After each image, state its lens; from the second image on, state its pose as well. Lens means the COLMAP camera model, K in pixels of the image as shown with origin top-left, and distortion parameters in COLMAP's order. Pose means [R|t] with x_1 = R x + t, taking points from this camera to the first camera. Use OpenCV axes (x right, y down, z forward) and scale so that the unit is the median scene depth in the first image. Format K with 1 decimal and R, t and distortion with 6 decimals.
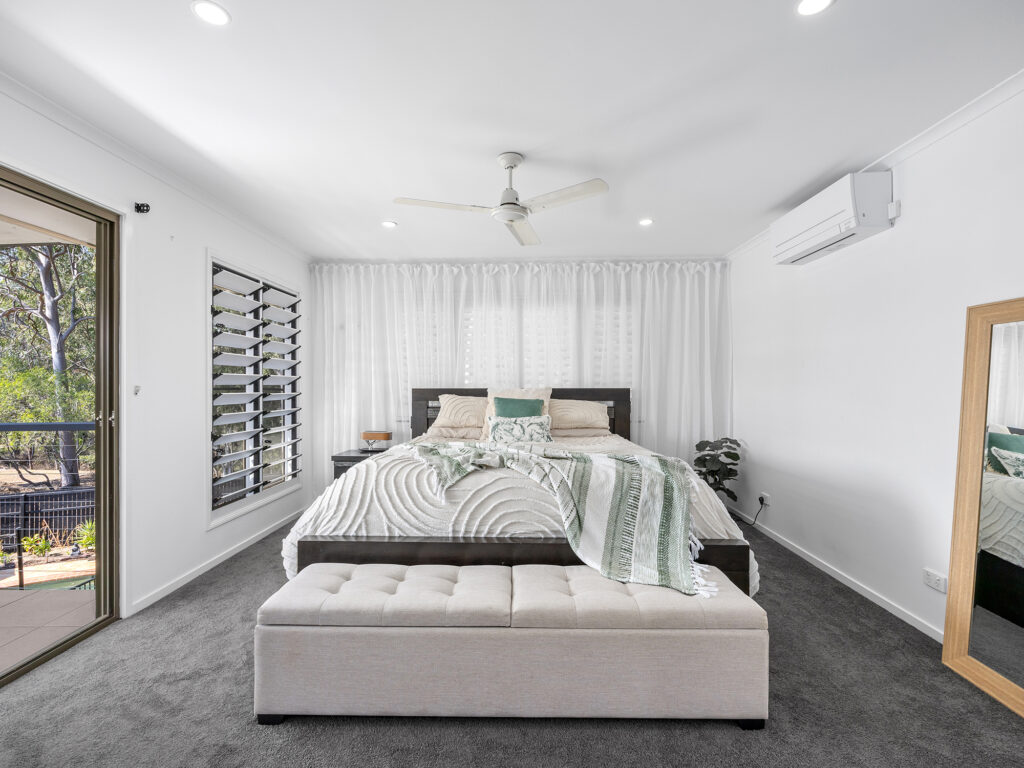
lens RADIAL K [[463.9, 0, 508.5], [0, 463.9, 383.0], [0, 0, 1]] dist [-0.003384, 0.000187]
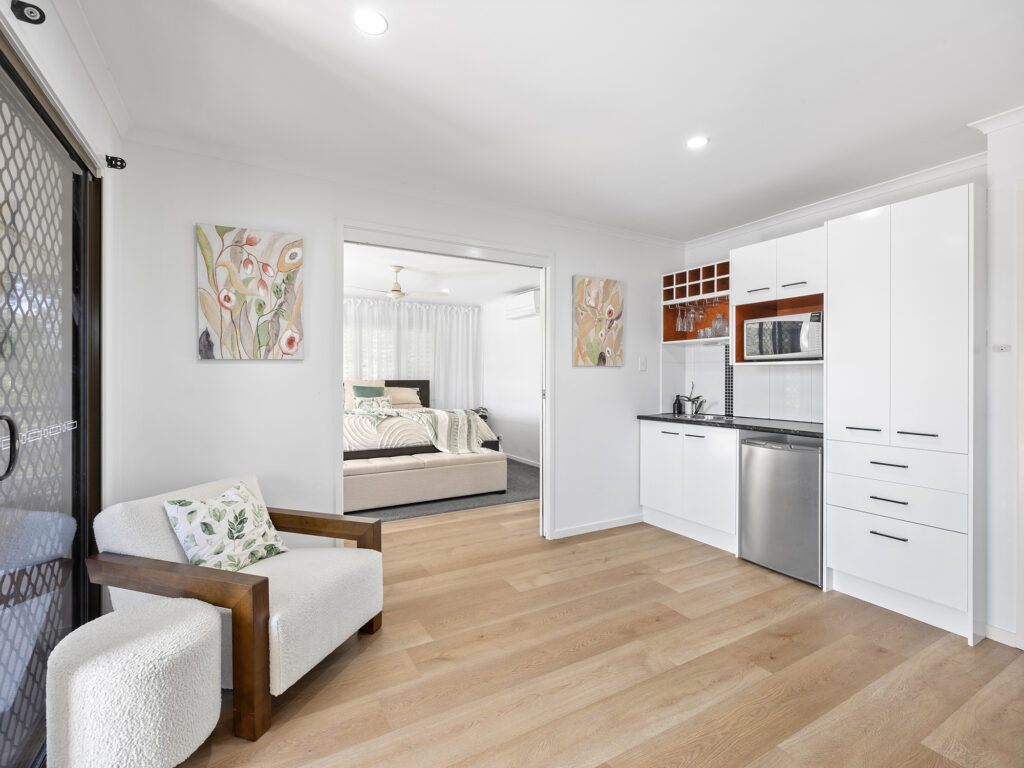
lens RADIAL K [[463.9, 0, 508.5], [0, 463.9, 383.0], [0, 0, 1]] dist [-0.003384, 0.000187]
pose [[0.854473, -0.007549, 0.519441, -0.646651], [-0.001108, 0.999866, 0.016353, -0.009009], [-0.519495, -0.014549, 0.854350, -1.028770]]
